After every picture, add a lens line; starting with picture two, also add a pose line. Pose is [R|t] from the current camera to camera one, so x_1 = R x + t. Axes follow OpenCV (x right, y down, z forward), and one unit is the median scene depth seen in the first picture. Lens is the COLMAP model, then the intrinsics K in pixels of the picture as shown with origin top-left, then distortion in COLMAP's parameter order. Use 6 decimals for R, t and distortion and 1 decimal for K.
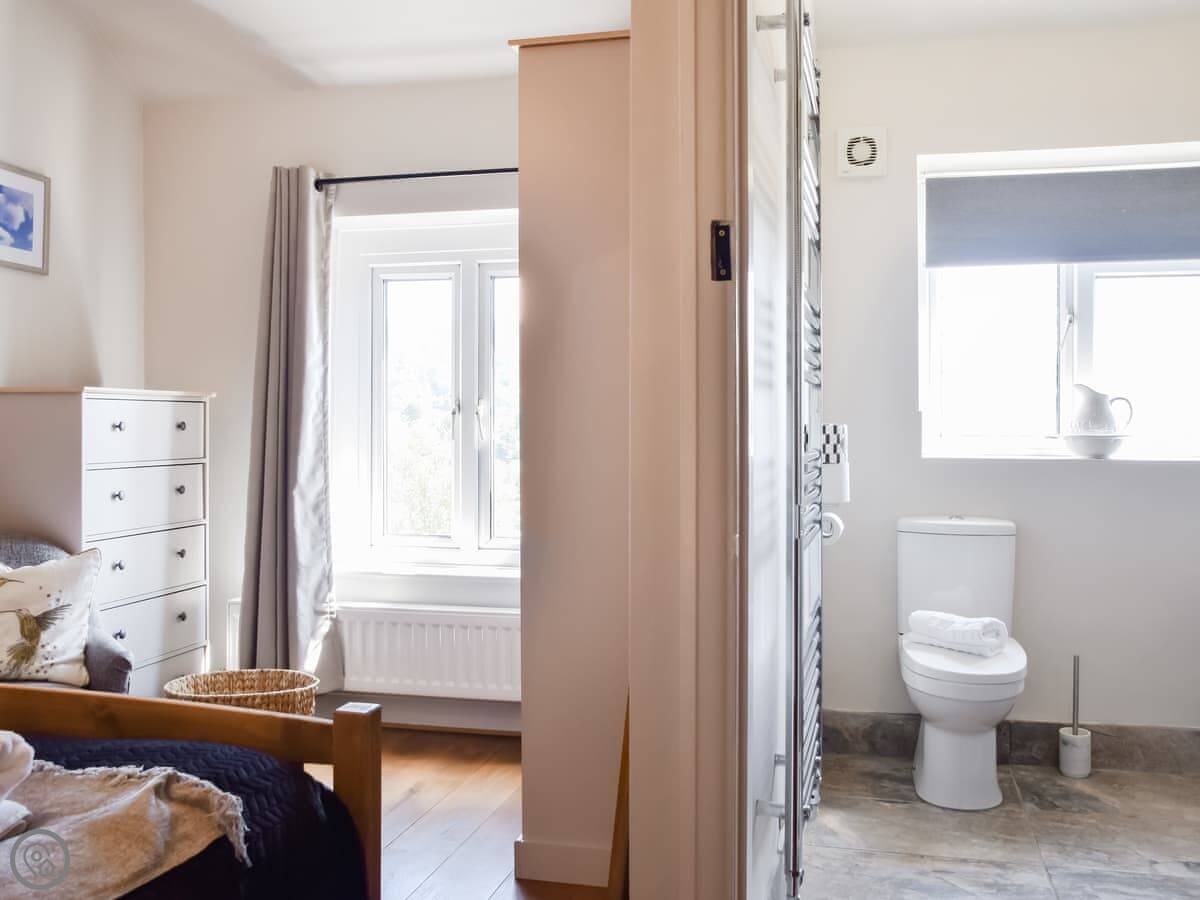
lens RADIAL K [[1174.2, 0, 596.8], [0, 1174.2, 419.7], [0, 0, 1]] dist [-0.016505, 0.016200]
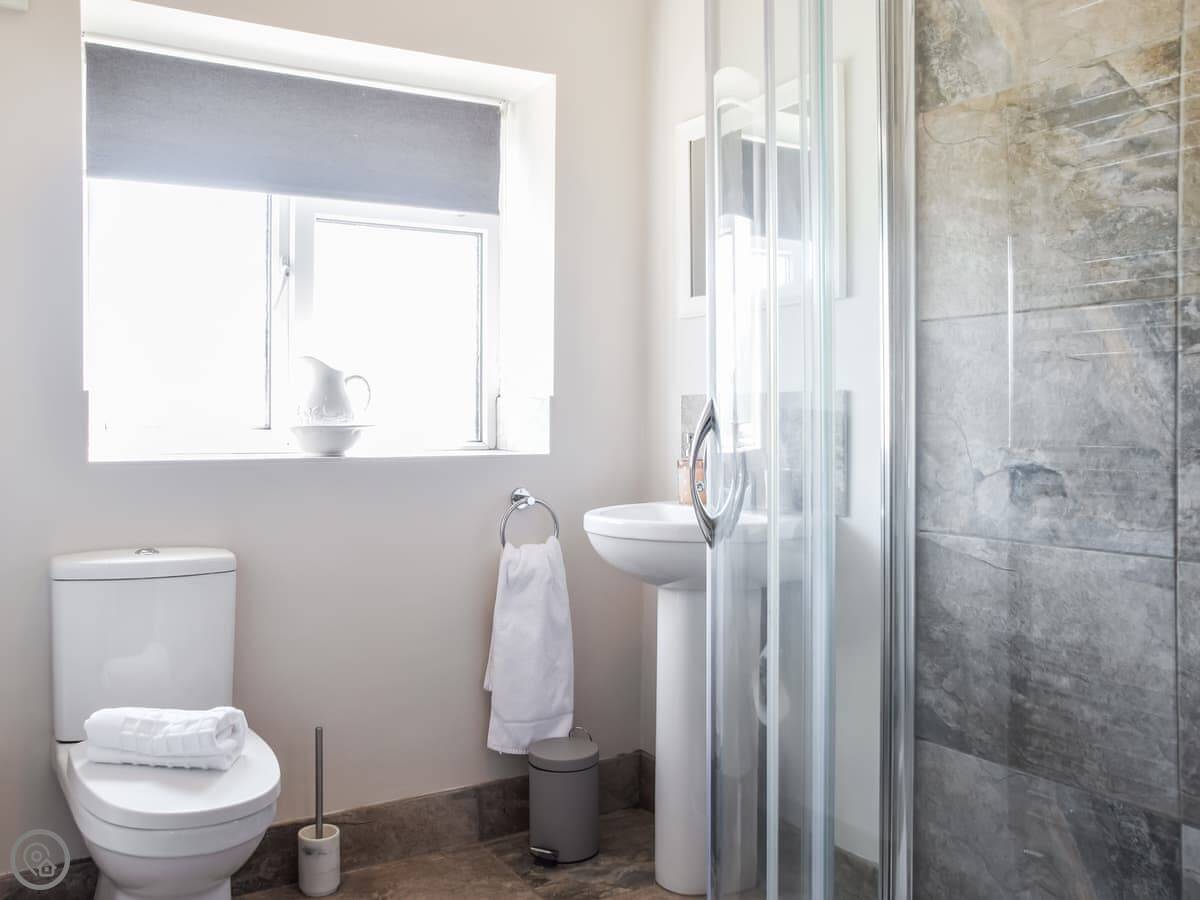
lens RADIAL K [[1124.9, 0, 601.0], [0, 1124.9, 446.4], [0, 0, 1]] dist [-0.003958, -0.001506]
pose [[0.716607, -0.018436, 0.697234, 0.050400], [-0.002170, 0.999587, 0.028661, 0.005976], [-0.697474, -0.022052, 0.716271, 0.379220]]
